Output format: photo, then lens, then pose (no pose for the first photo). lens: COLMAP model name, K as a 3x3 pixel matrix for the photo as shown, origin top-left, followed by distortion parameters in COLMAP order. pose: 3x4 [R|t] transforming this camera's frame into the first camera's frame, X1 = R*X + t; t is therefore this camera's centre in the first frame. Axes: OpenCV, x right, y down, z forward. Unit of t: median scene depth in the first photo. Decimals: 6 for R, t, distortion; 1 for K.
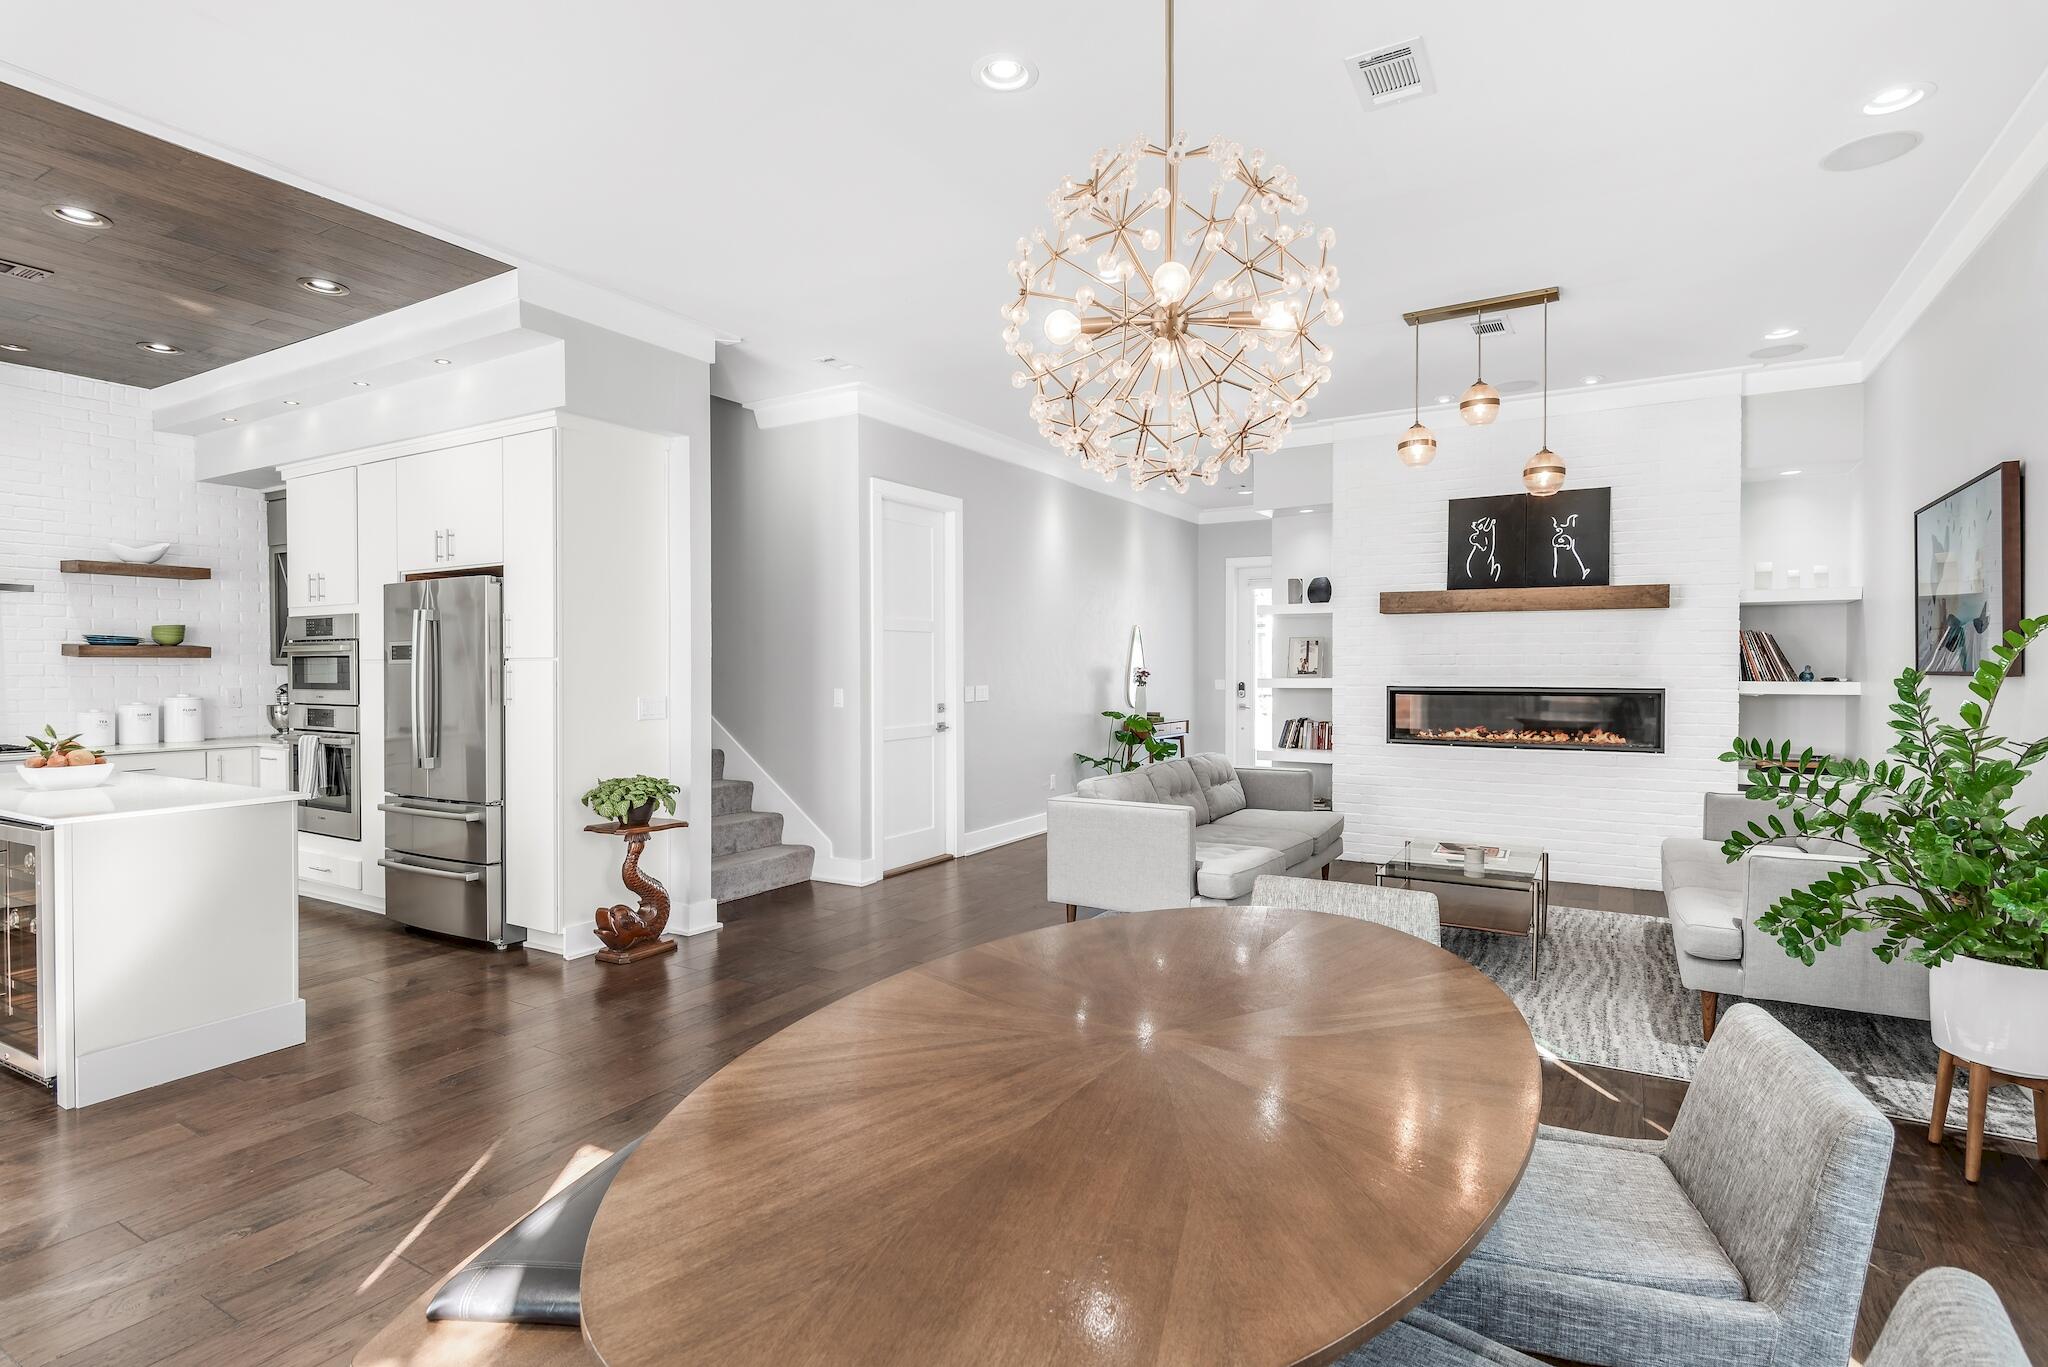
lens RADIAL K [[1002.8, 0, 1025.8], [0, 1002.8, 677.4], [0, 0, 1]] dist [-0.000518, 0.001237]
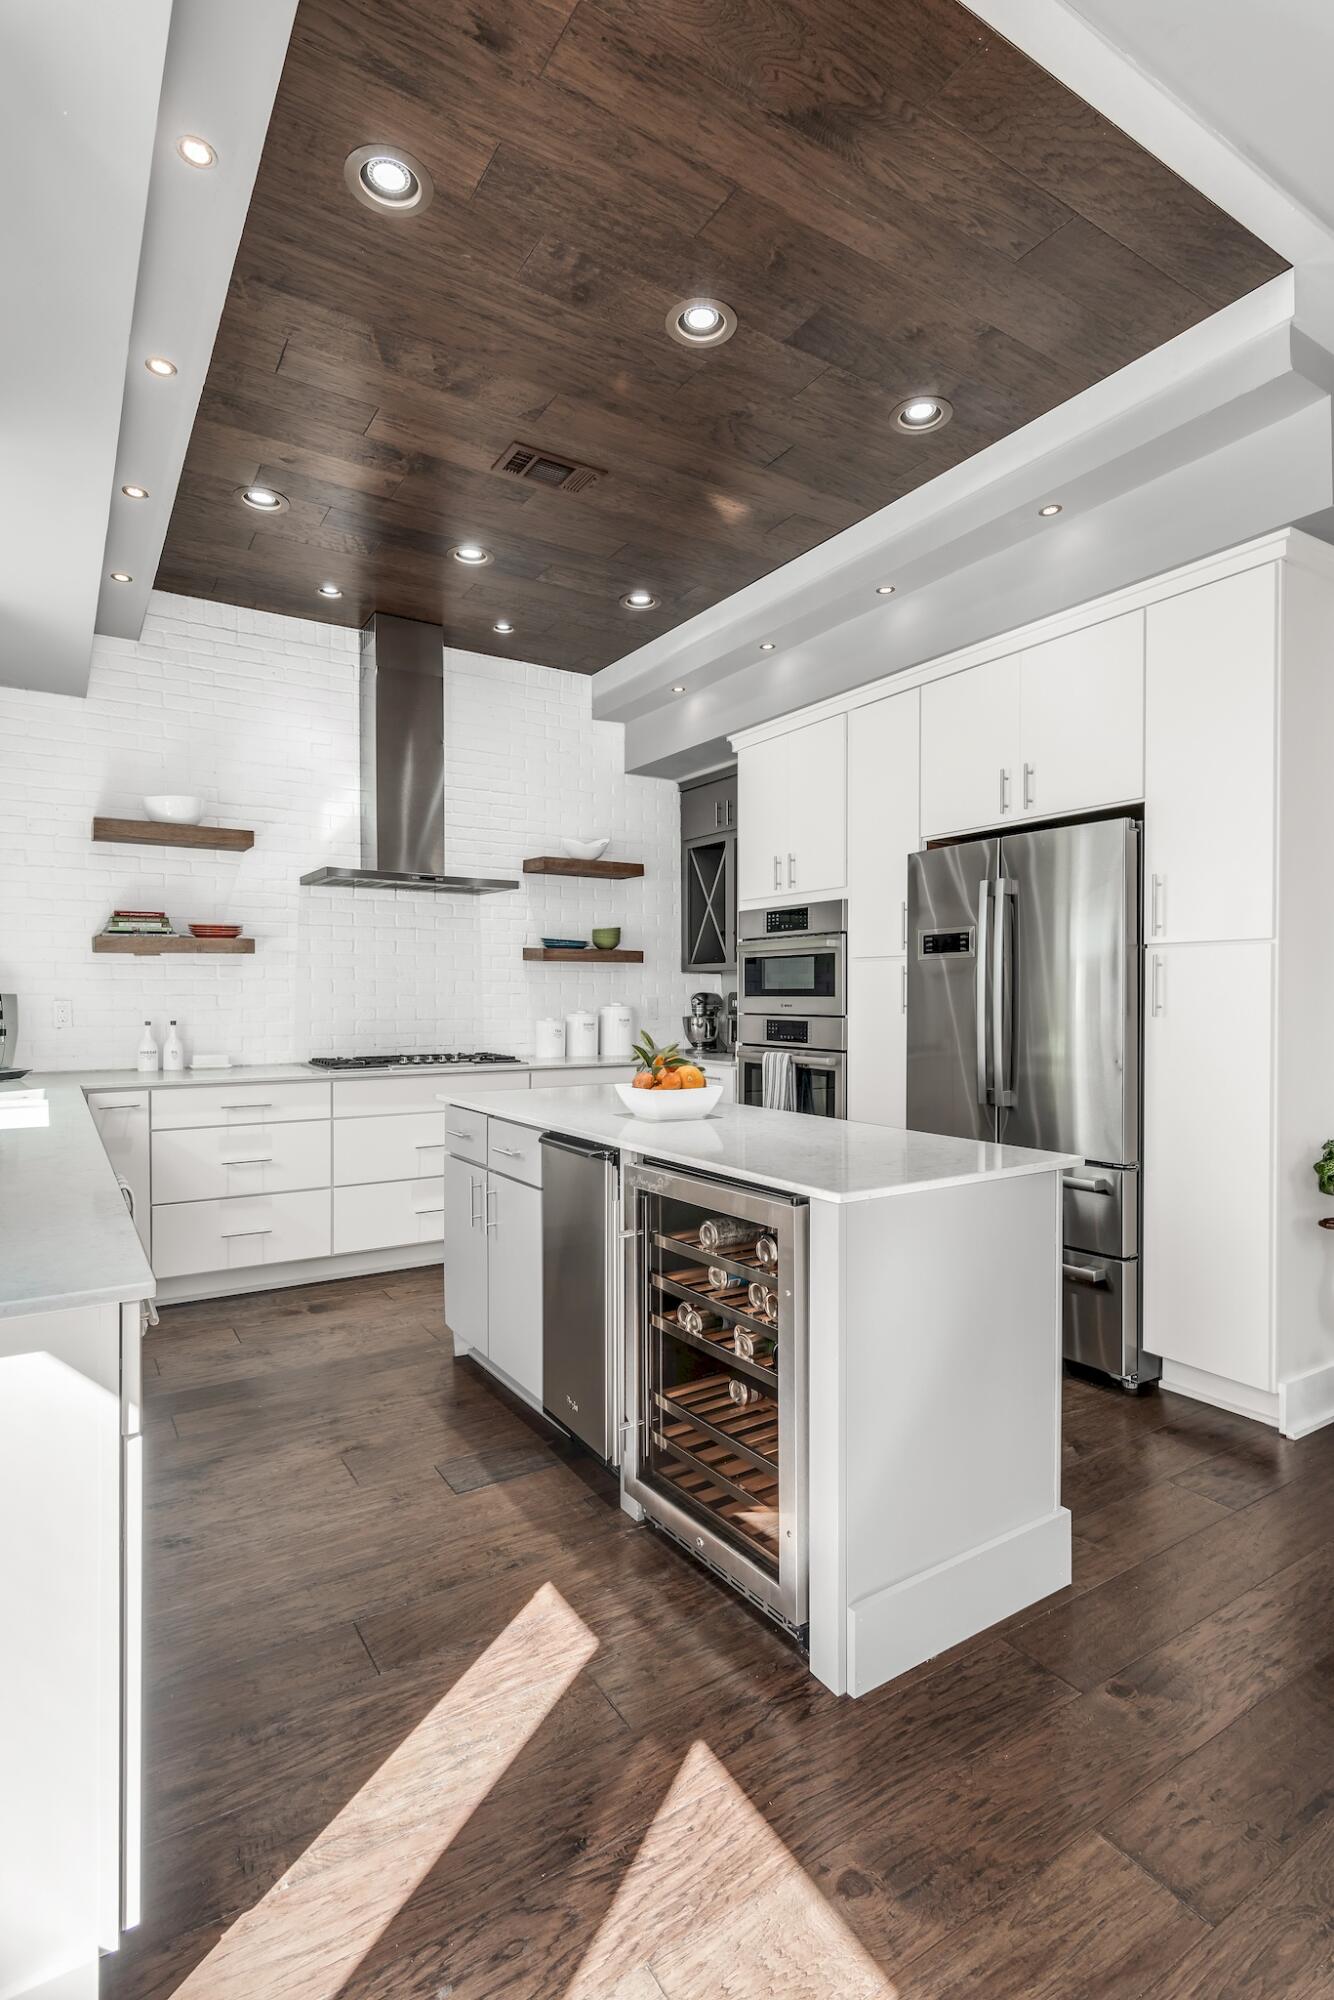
lens RADIAL K [[979.3, 0, 662.7], [0, 979.3, 999.7], [0, 0, 1]] dist [-0.000518, 0.001237]
pose [[0.887158, 0.005269, -0.461436, -0.393826], [-0.007691, 0.999965, -0.003368, 0.016634], [0.461402, 0.006537, 0.887167, 0.226616]]
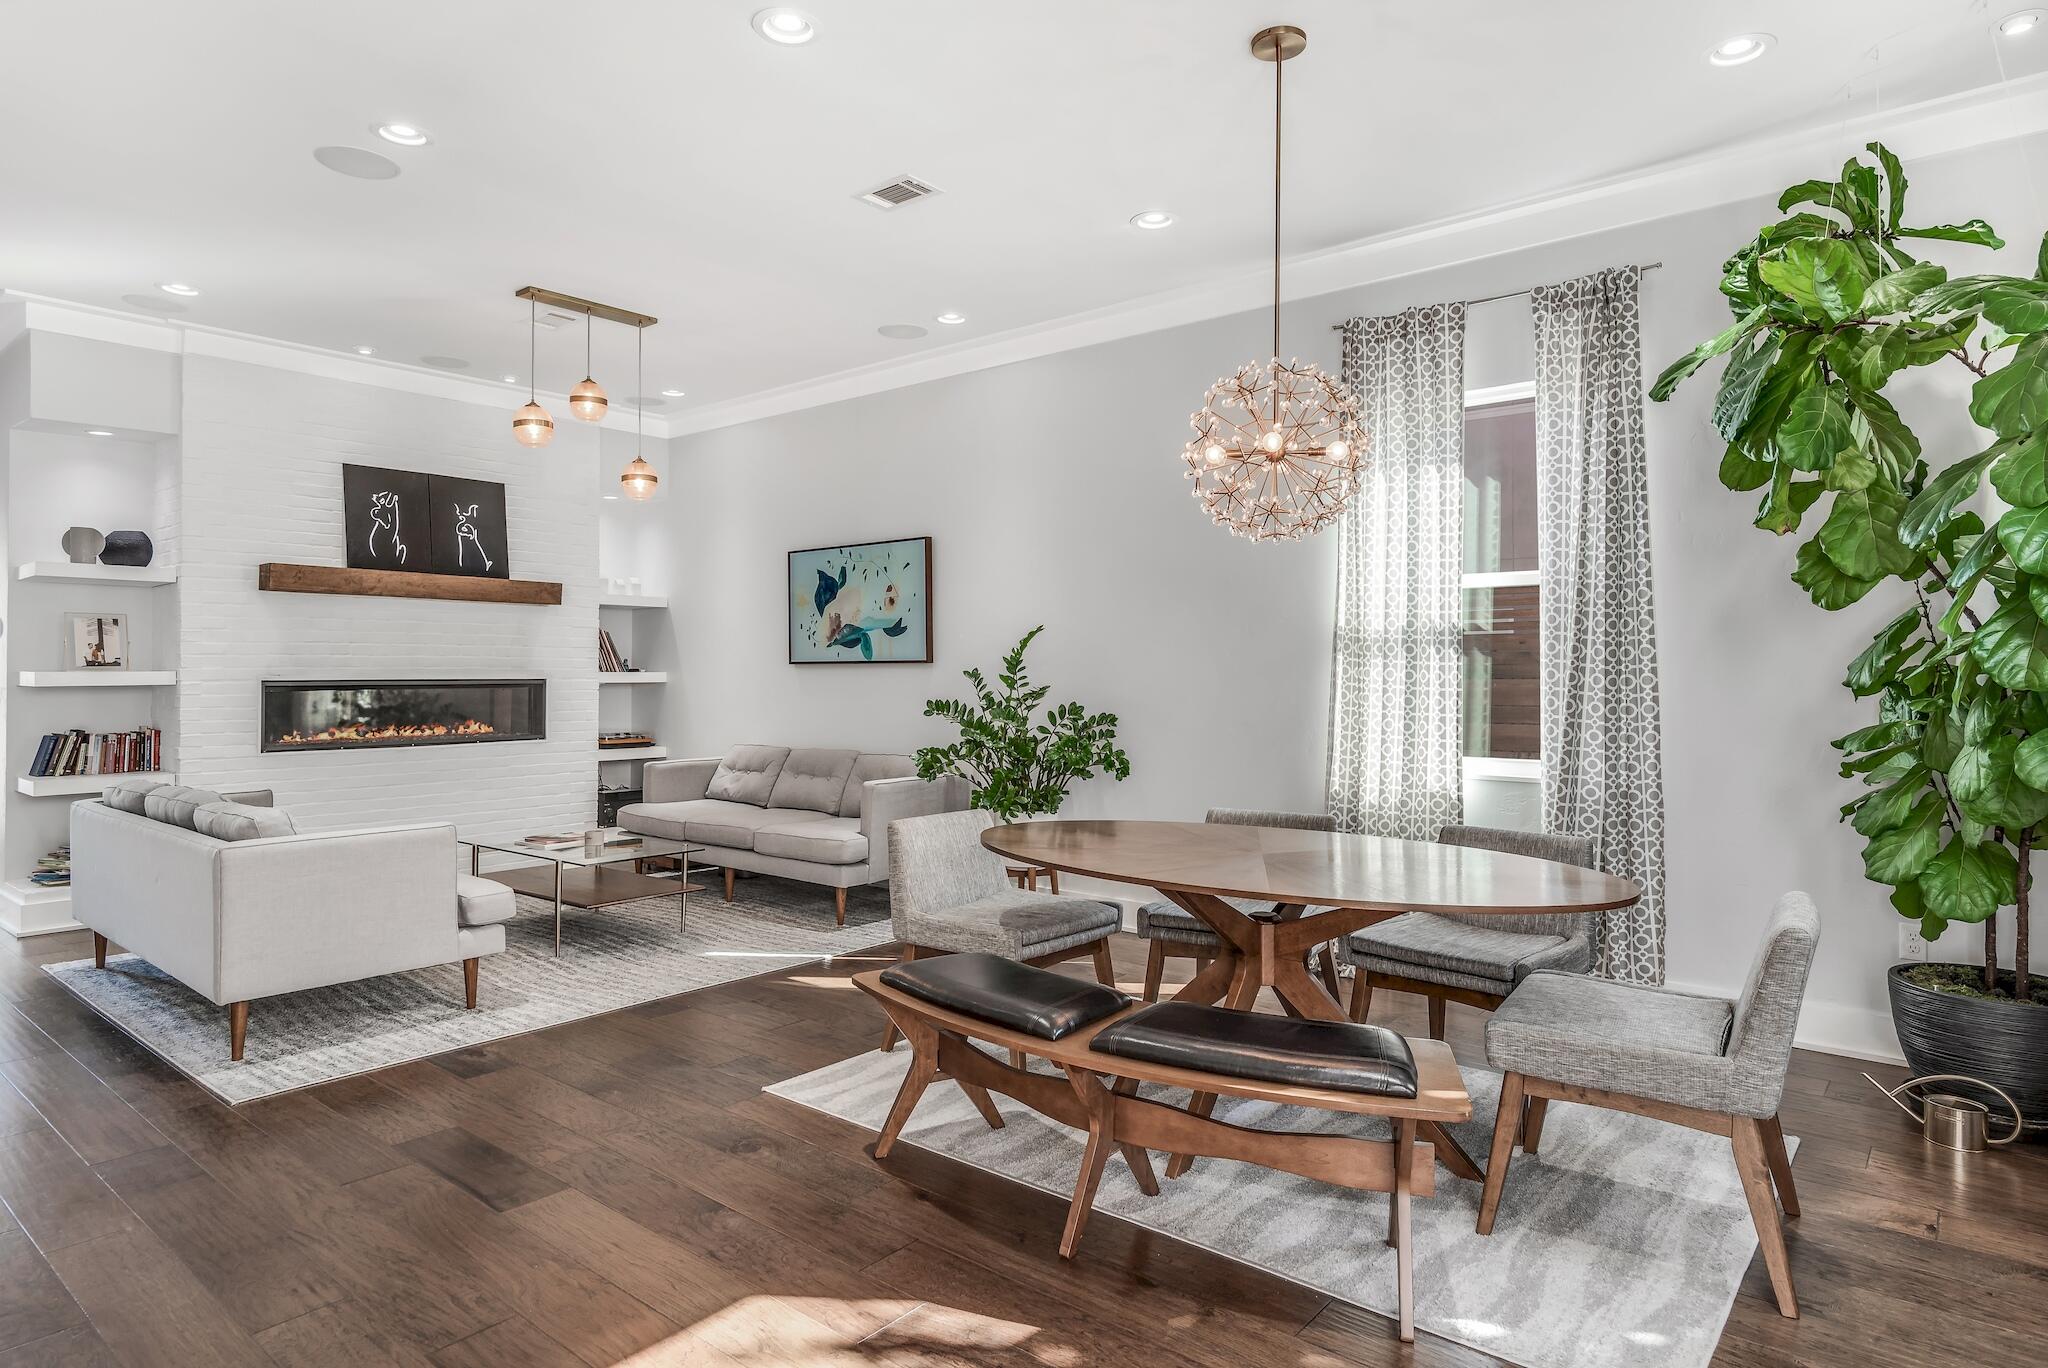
lens RADIAL K [[1154.8, 0, 1035.0], [0, 1154.8, 674.5], [0, 0, 1]] dist [0.002089, 0.001667]
pose [[0.151480, -0.004018, 0.988452, -0.510275], [0.009466, 0.999952, 0.002614, 0.008231], [-0.988415, 0.008960, 0.151510, 0.286766]]
